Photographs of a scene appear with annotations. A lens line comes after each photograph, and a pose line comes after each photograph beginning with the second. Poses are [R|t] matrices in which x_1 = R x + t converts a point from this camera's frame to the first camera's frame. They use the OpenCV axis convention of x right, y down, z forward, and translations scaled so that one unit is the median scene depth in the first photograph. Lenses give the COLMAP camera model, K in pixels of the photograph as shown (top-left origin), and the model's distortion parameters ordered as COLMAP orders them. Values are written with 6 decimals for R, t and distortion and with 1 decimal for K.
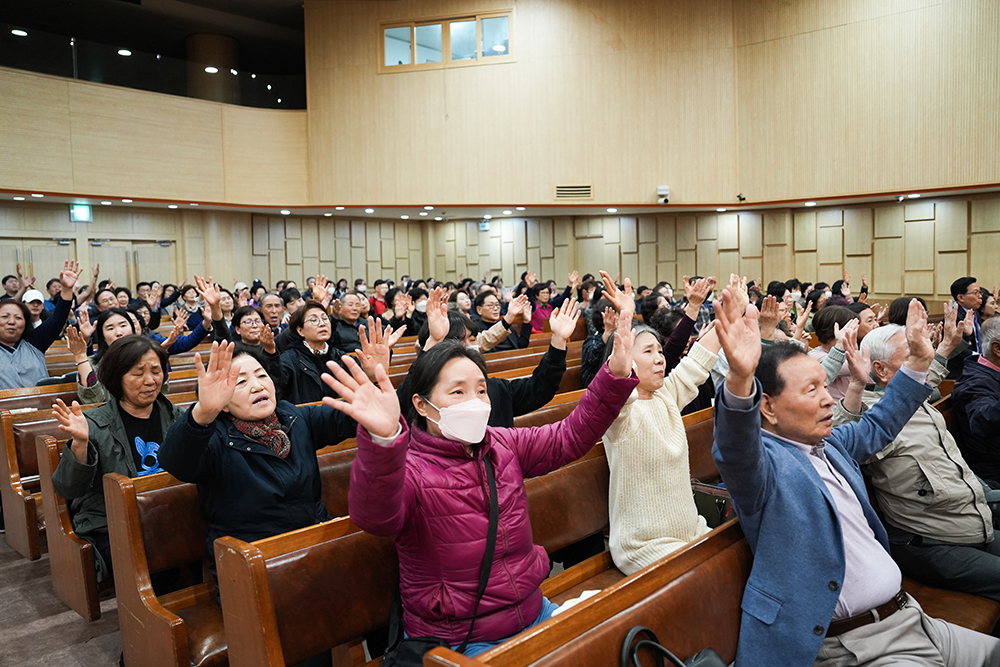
lens RADIAL K [[735.9, 0, 484.9], [0, 735.9, 330.1], [0, 0, 1]] dist [-0.107448, 0.092228]
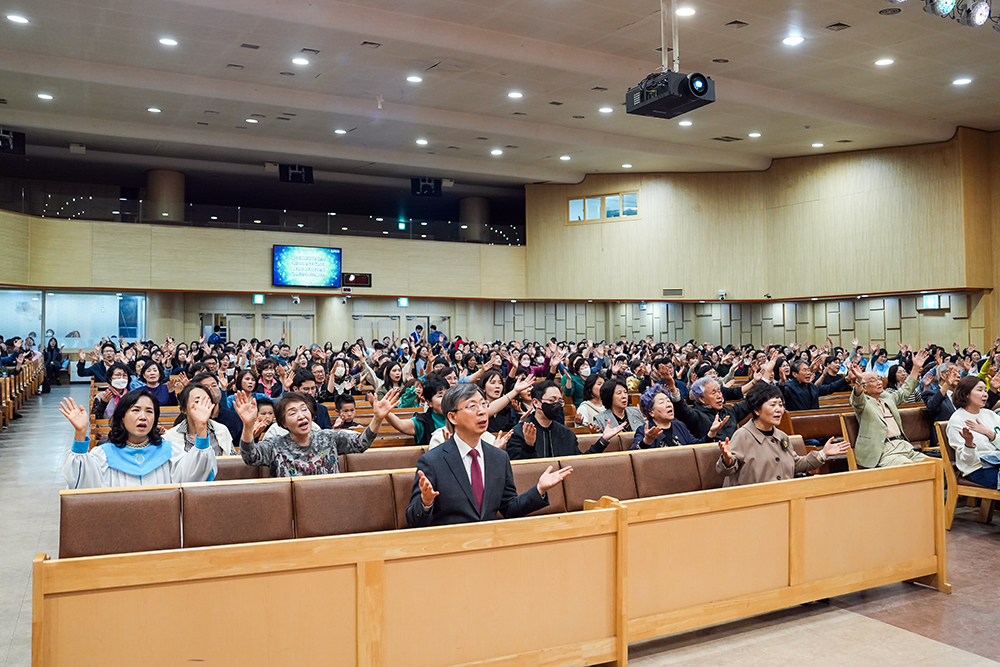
lens RADIAL K [[736.4, 0, 488.7], [0, 736.4, 329.2], [0, 0, 1]] dist [-0.099730, 0.071322]
pose [[0.951794, 0.008966, -0.306606, 0.219481], [-0.034425, 0.996380, -0.077728, 0.043824], [0.304799, 0.084536, 0.948657, -0.711293]]
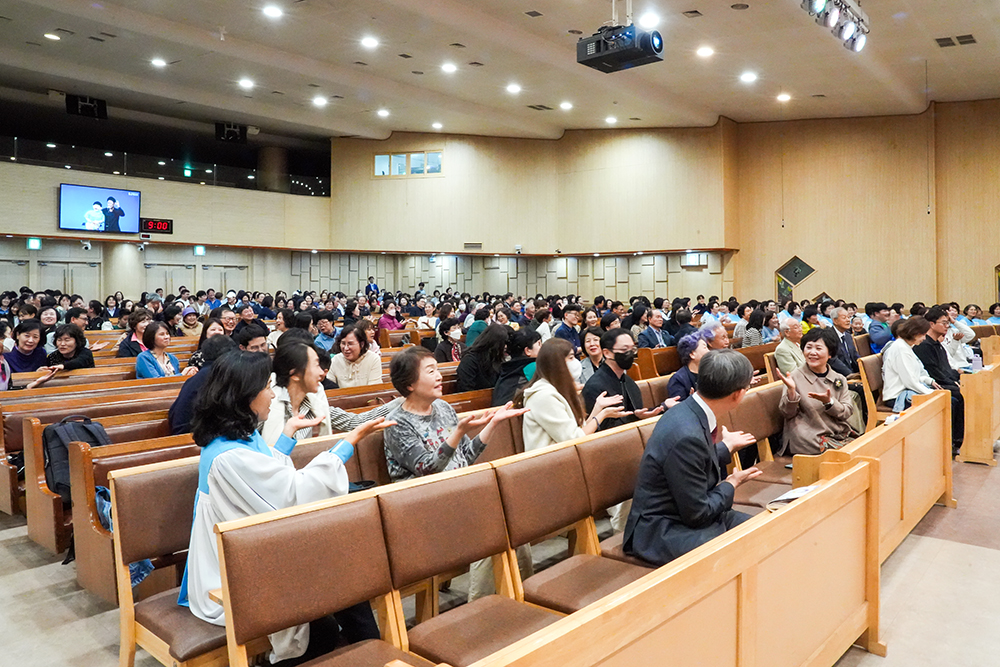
lens RADIAL K [[674.6, 0, 490.5], [0, 674.6, 295.9], [0, 0, 1]] dist [-0.114150, 0.081677]
pose [[0.998591, 0.016050, 0.050589, 0.073001], [-0.012731, 0.997787, -0.065259, 0.046125], [-0.051525, 0.064523, 0.996585, -0.665171]]
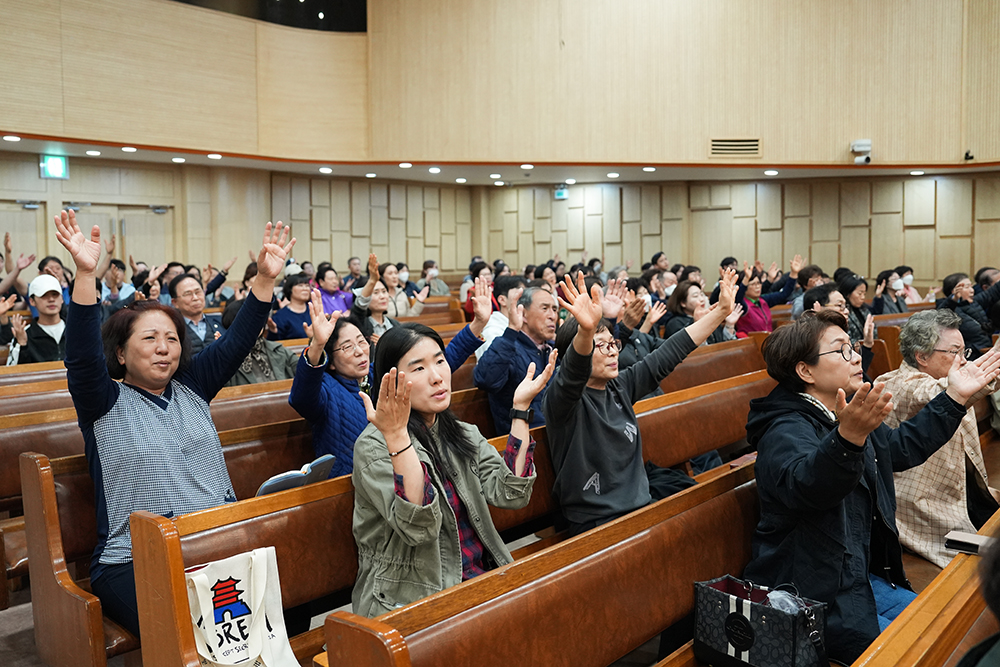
lens RADIAL K [[855.3, 0, 473.9], [0, 855.3, 300.1], [0, 0, 1]] dist [-0.093940, 0.103853]
pose [[0.999843, 0.007944, 0.015870, -0.145955], [-0.007579, 0.999709, -0.022892, -0.009915], [-0.016047, 0.022768, 0.999612, 0.133048]]
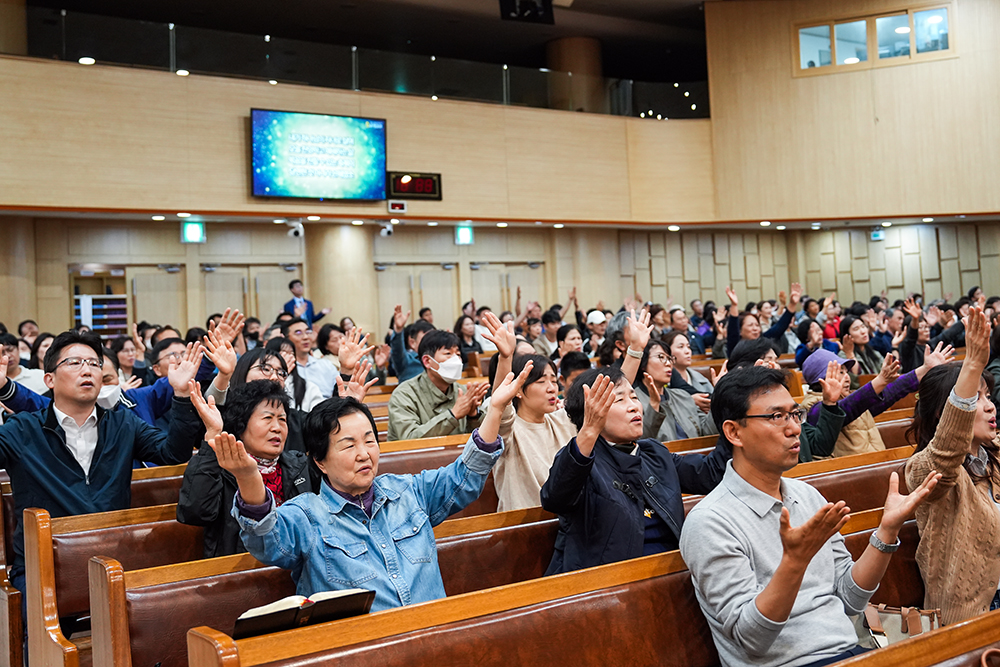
lens RADIAL K [[1064.9, 0, 516.8], [0, 1064.9, 254.7], [0, 0, 1]] dist [0.006932, 0.029519]
pose [[0.979548, -0.029625, -0.199018, -0.220990], [0.006306, 0.993136, -0.116799, 0.026430], [0.201112, 0.113155, 0.973011, -0.353032]]
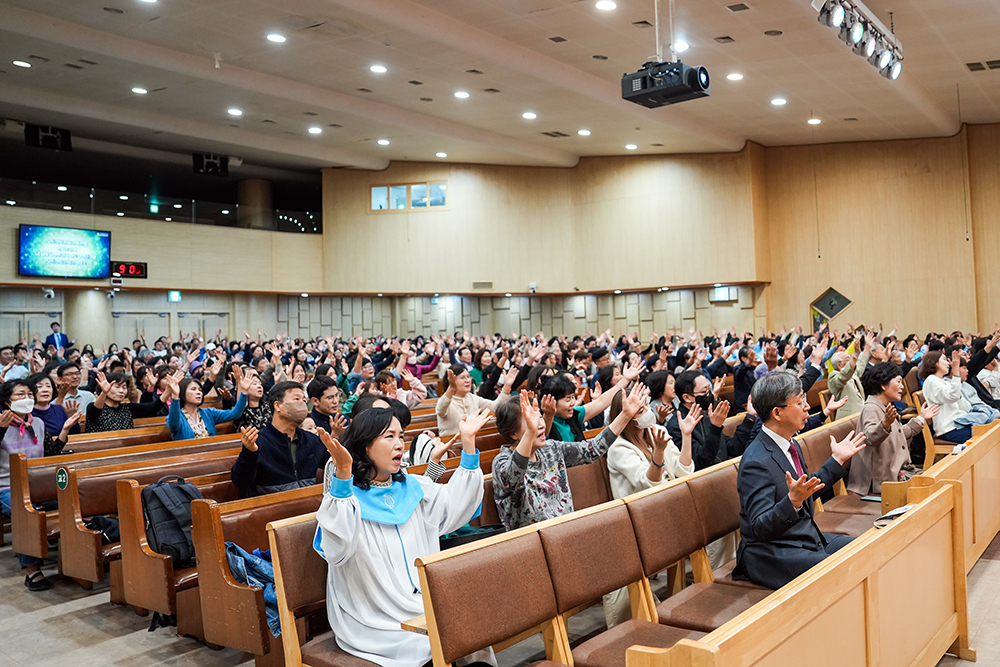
lens RADIAL K [[756.5, 0, 538.8], [0, 756.5, 309.9], [0, 0, 1]] dist [-0.118237, 0.093920]
pose [[0.993032, -0.006401, 0.117667, 0.038244], [0.018470, 0.994637, -0.101766, 0.046059], [-0.116385, 0.103230, 0.987825, -0.697765]]
